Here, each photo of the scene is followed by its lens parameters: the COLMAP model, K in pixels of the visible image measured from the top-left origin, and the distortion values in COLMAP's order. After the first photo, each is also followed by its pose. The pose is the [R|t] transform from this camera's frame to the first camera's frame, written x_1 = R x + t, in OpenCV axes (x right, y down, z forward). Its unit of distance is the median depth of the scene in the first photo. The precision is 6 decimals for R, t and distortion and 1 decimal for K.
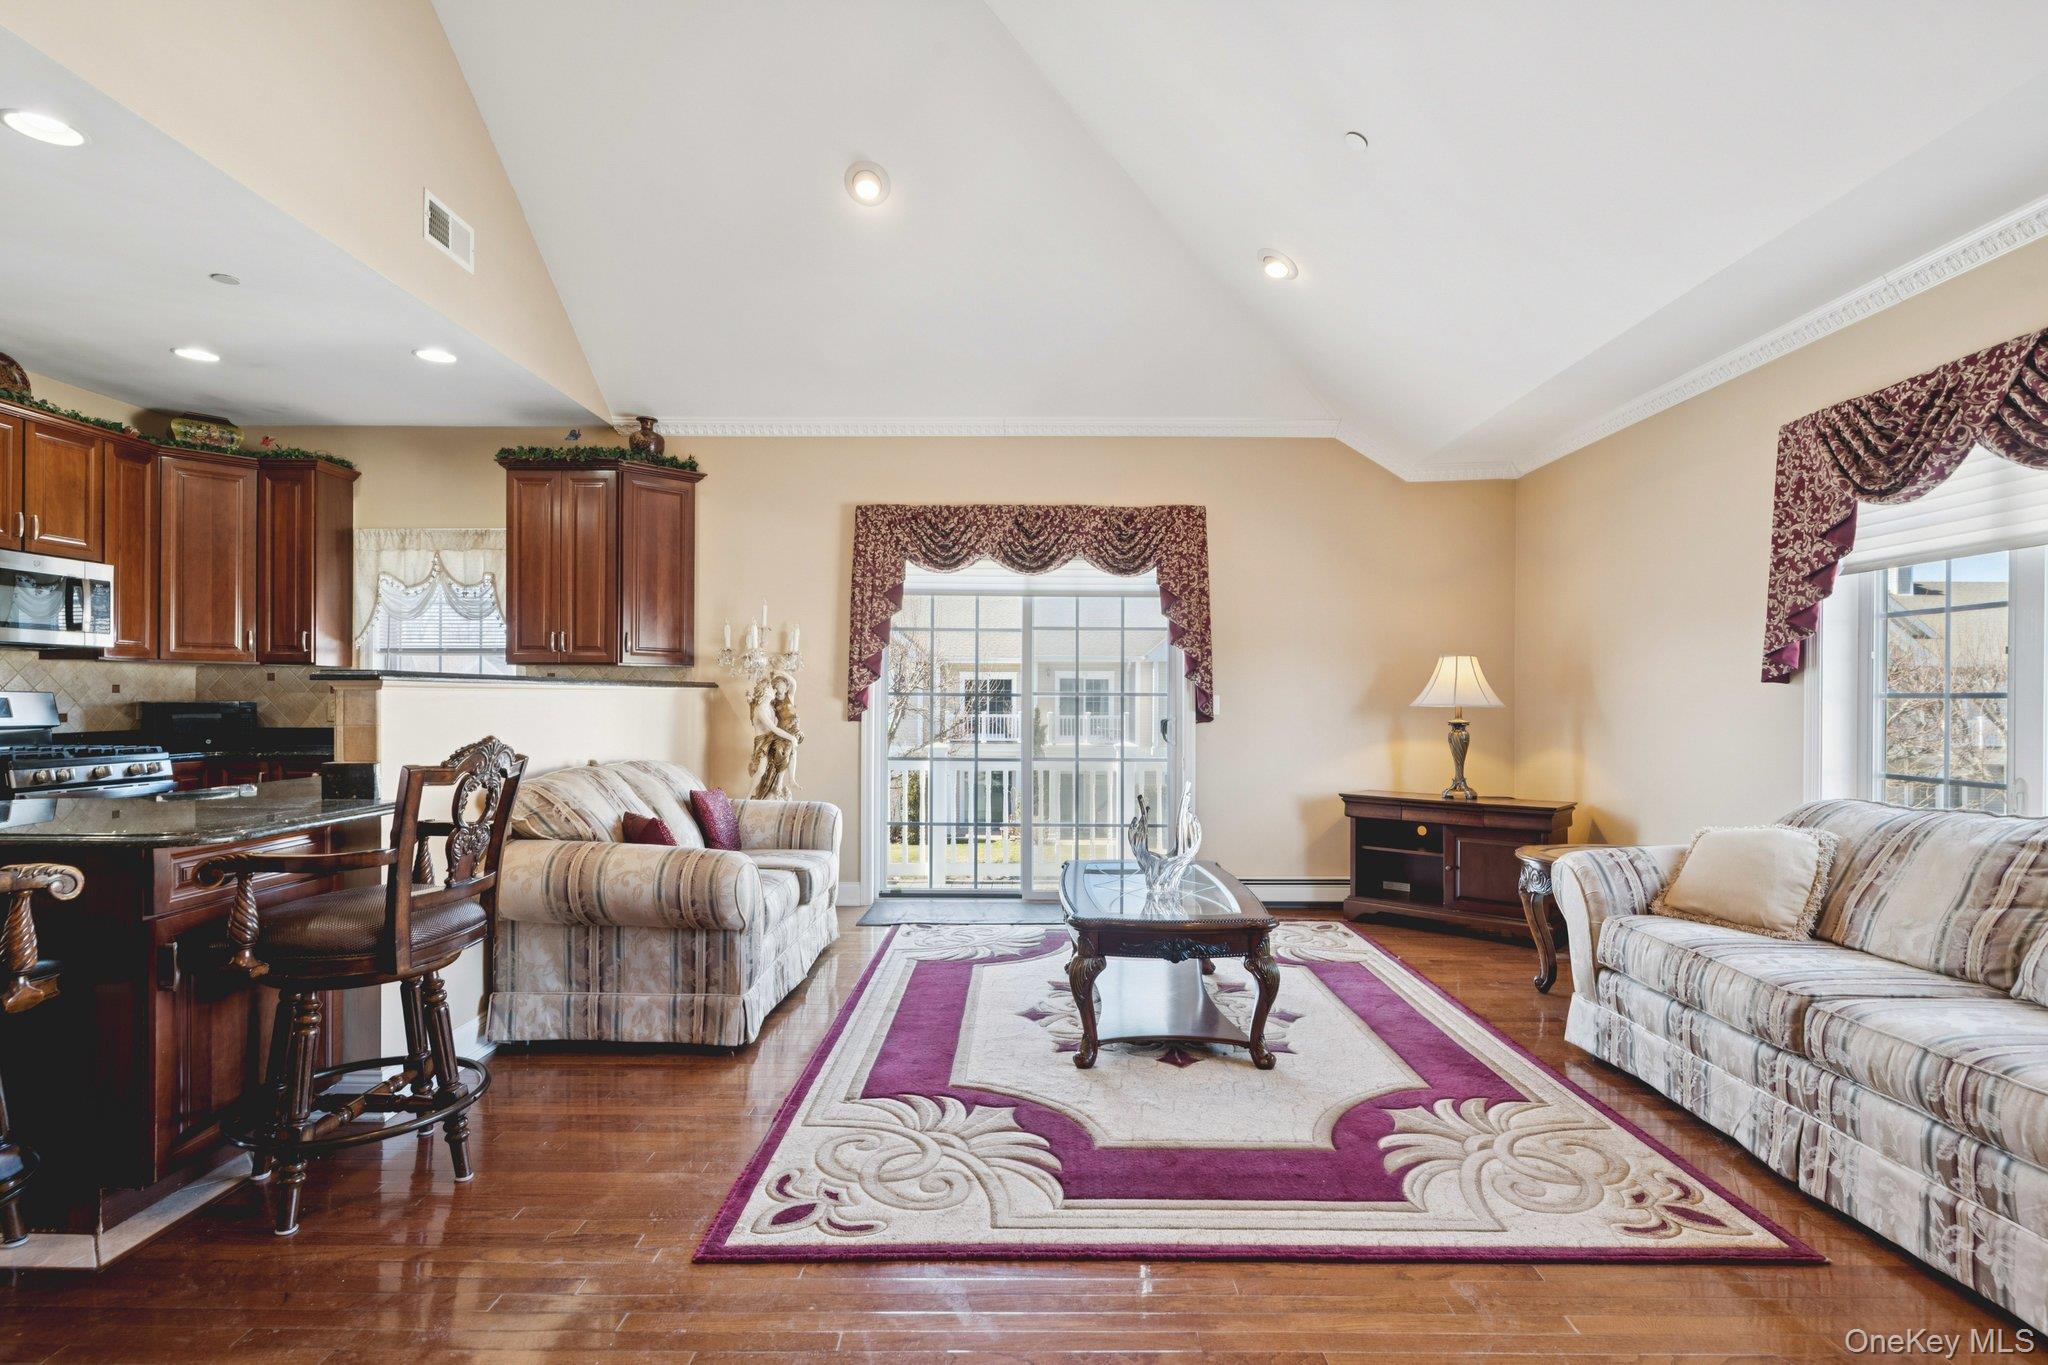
lens RADIAL K [[1002.9, 0, 1025.5], [0, 1002.9, 701.4], [0, 0, 1]] dist [0.002365, -0.000580]
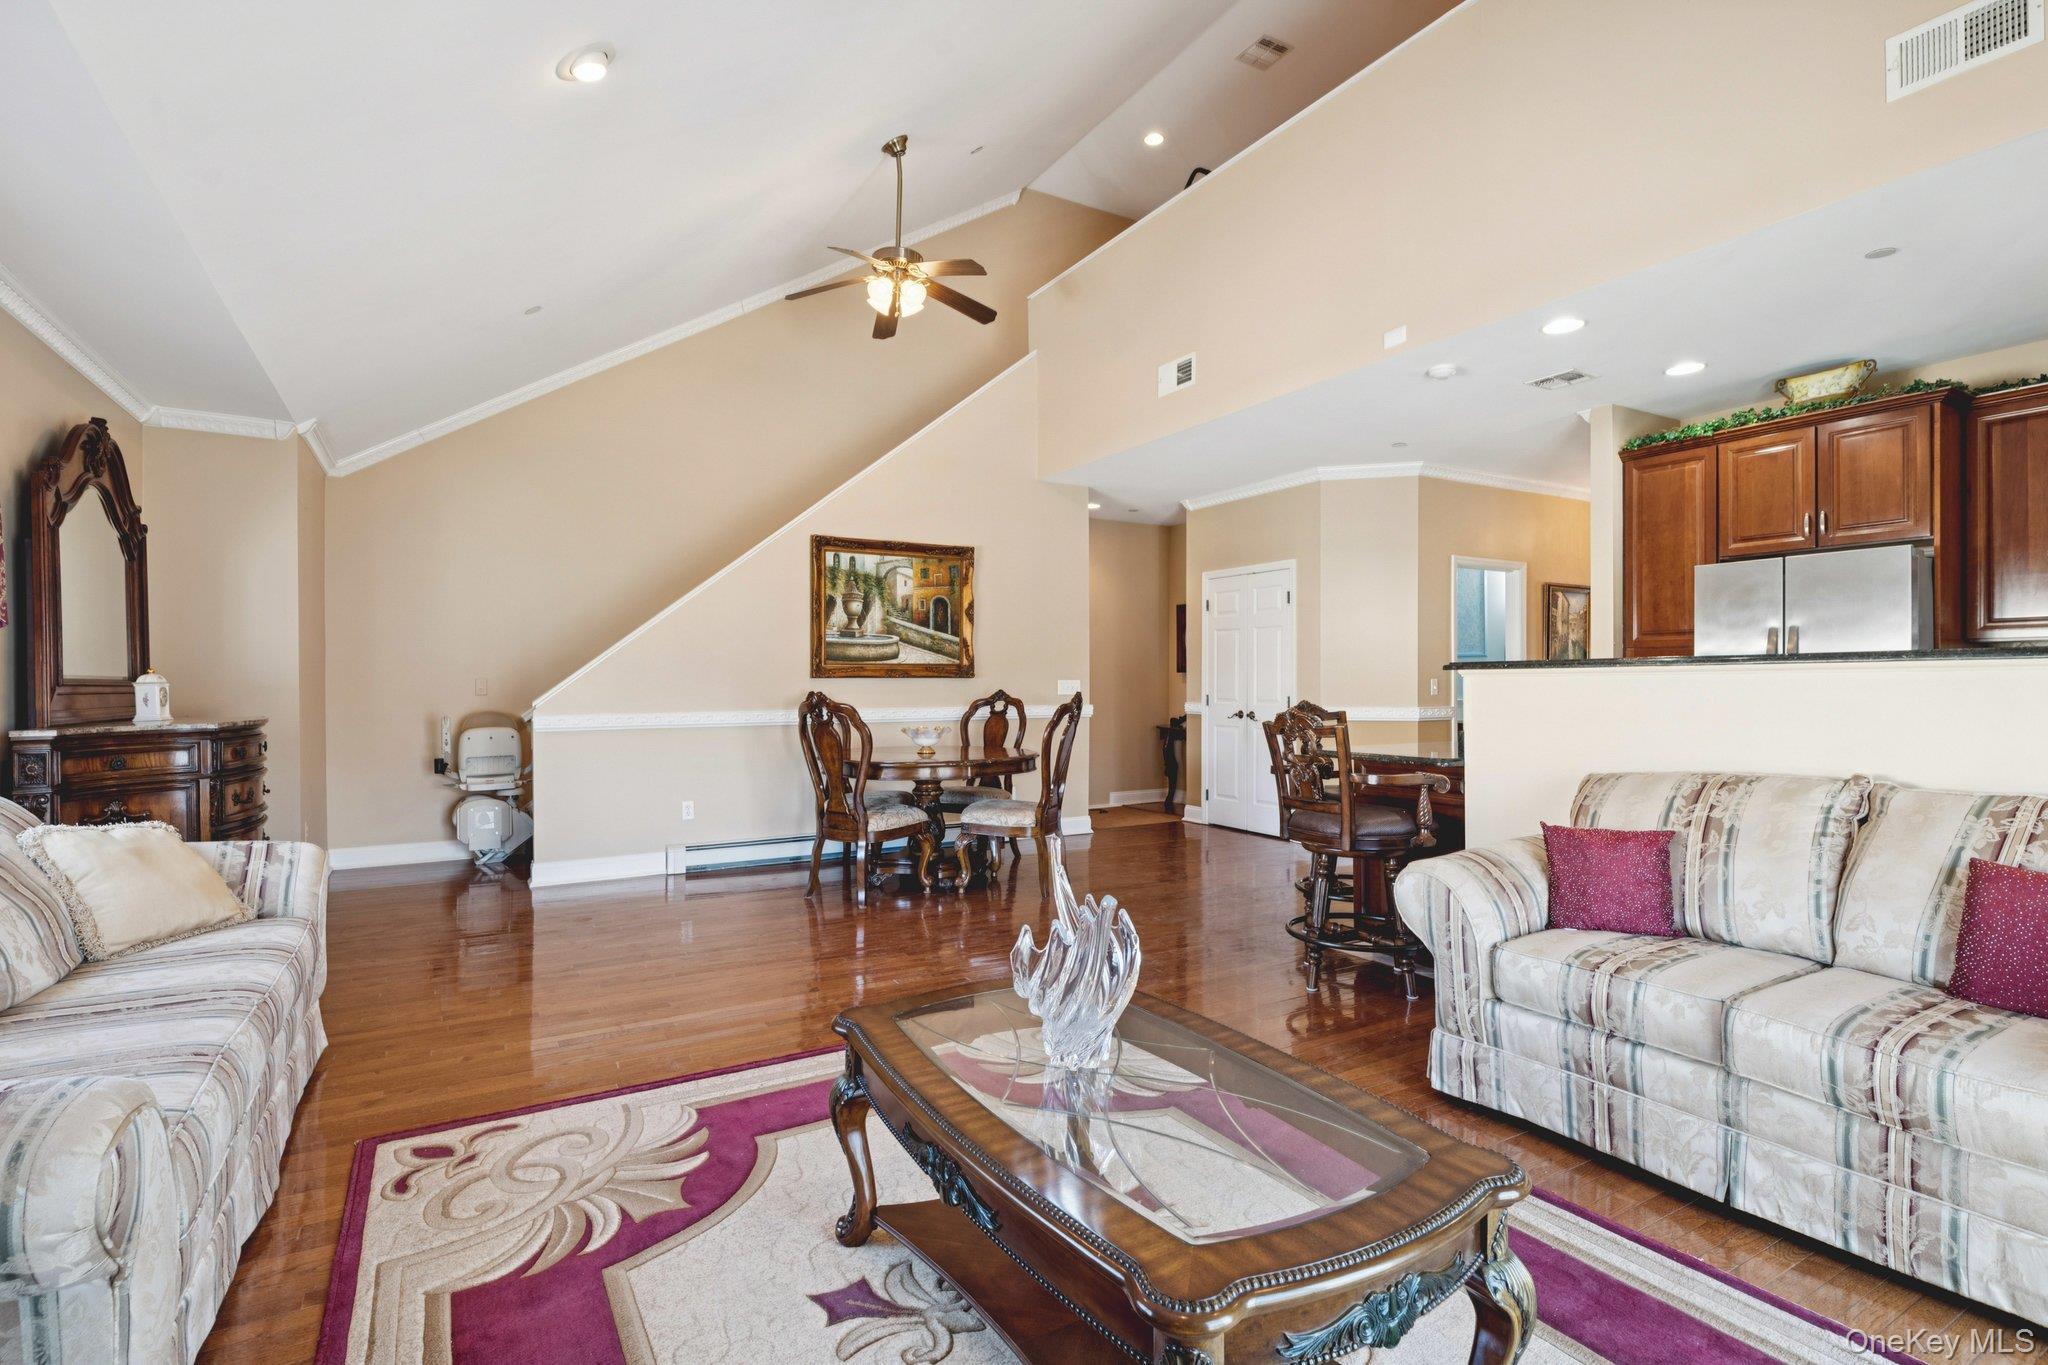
lens RADIAL K [[960.2, 0, 1024.0], [0, 960.2, 682.5], [0, 0, 1]] dist [0.012059, -0.008097]
pose [[-0.855296, -0.001100, -0.518138, 0.282139], [0.000075, 0.999997, -0.002247, -0.000788], [0.518139, -0.001961, -0.855294, 0.960139]]
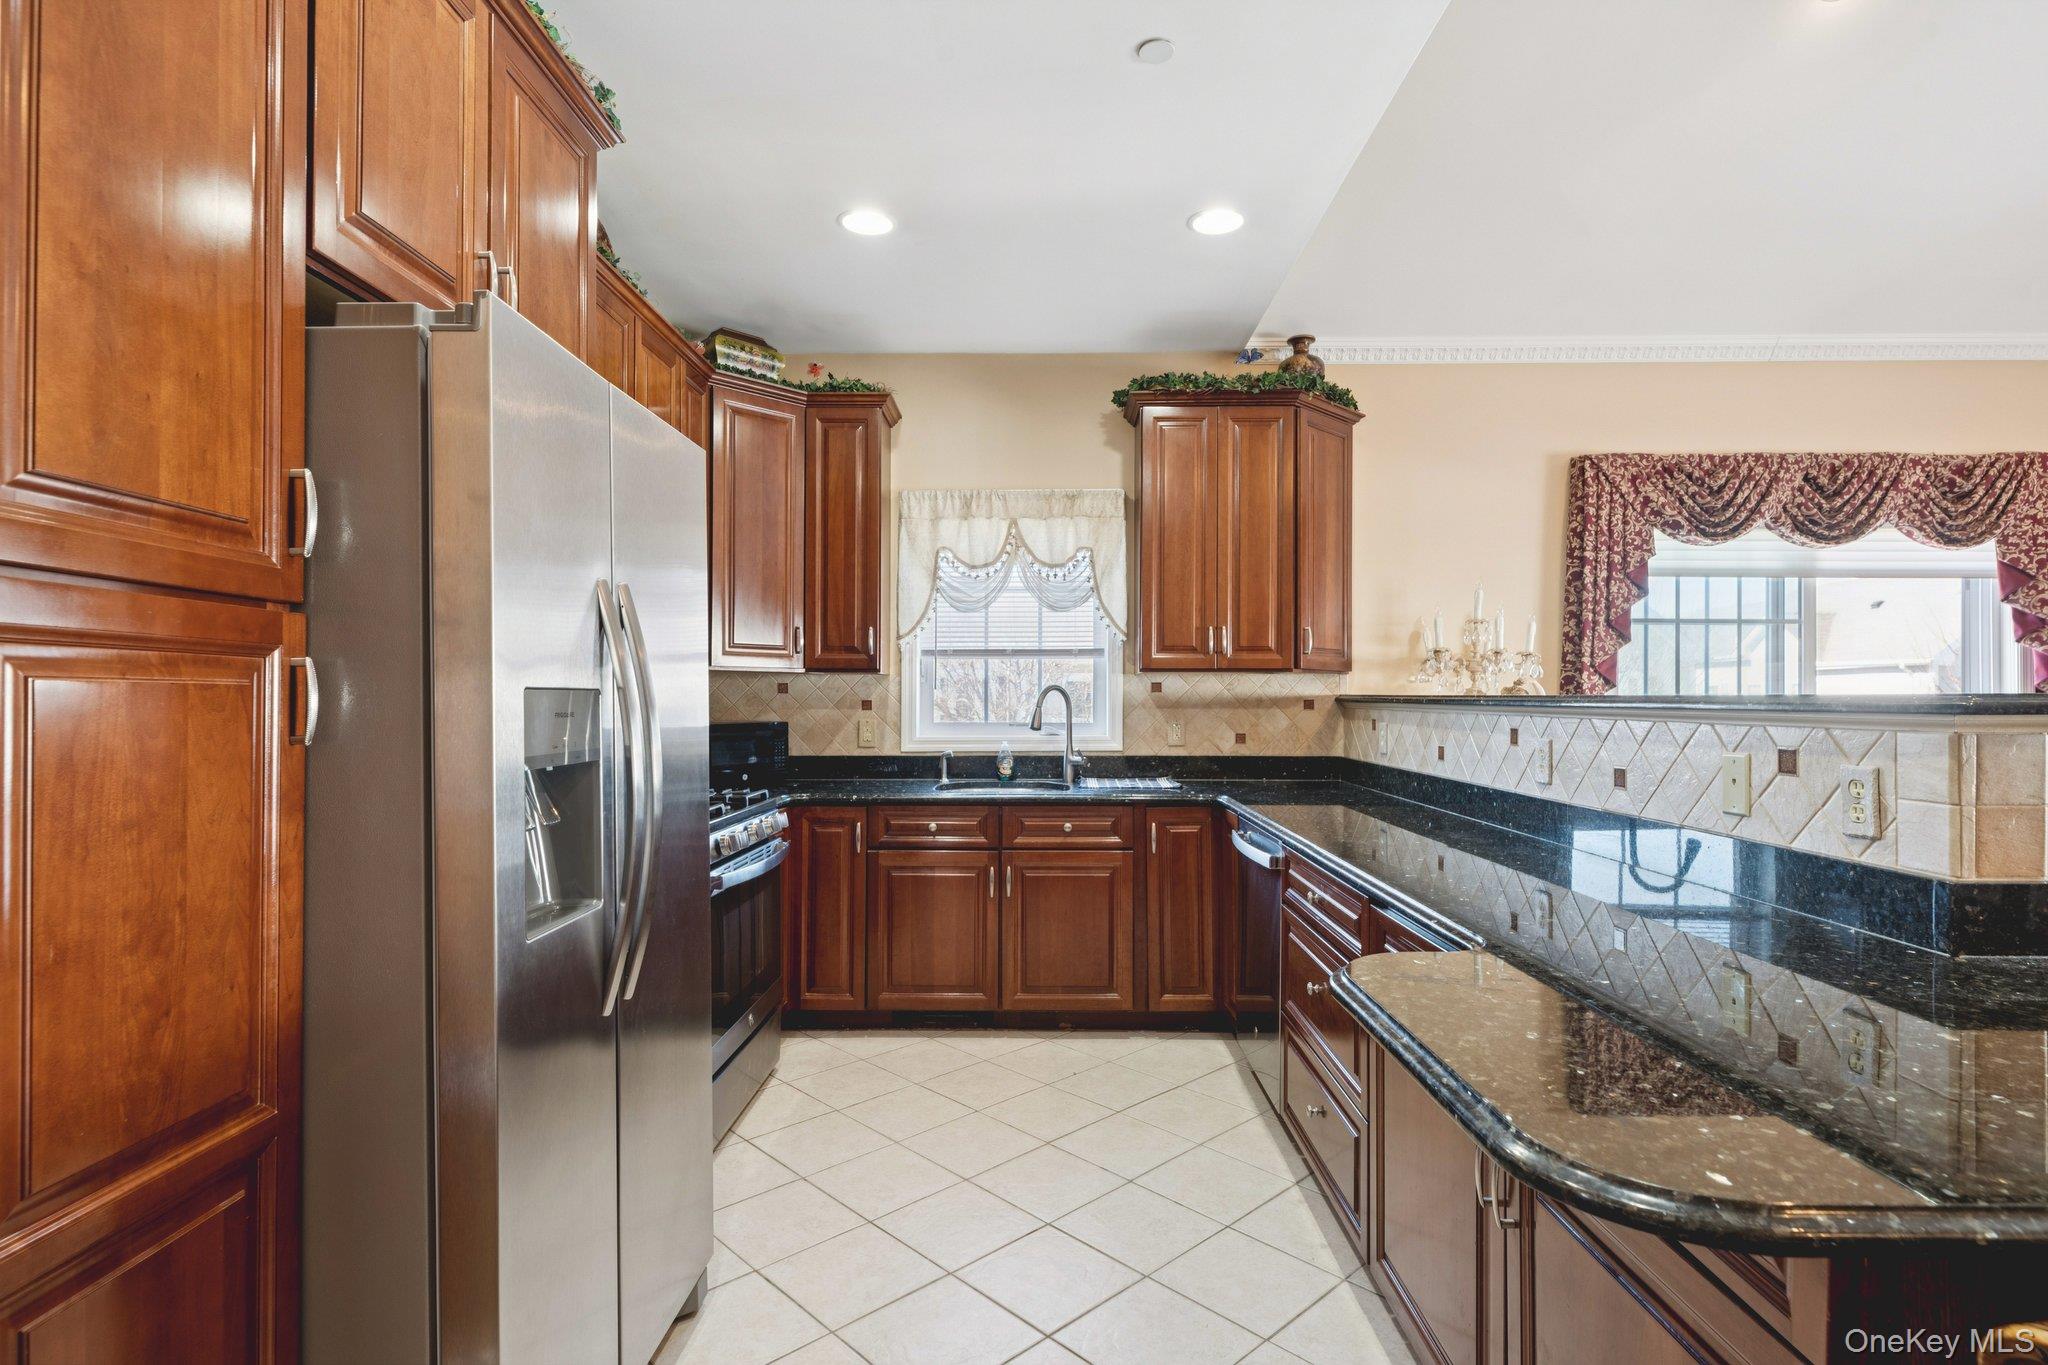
lens RADIAL K [[1002.9, 0, 1025.5], [0, 1002.9, 701.4], [0, 0, 1]] dist [0.002365, -0.000580]
pose [[0.999960, -0.002377, -0.008633, -0.610321], [0.002380, 0.999997, 0.000358, -0.015569], [0.008632, -0.000378, 0.999963, 0.270777]]
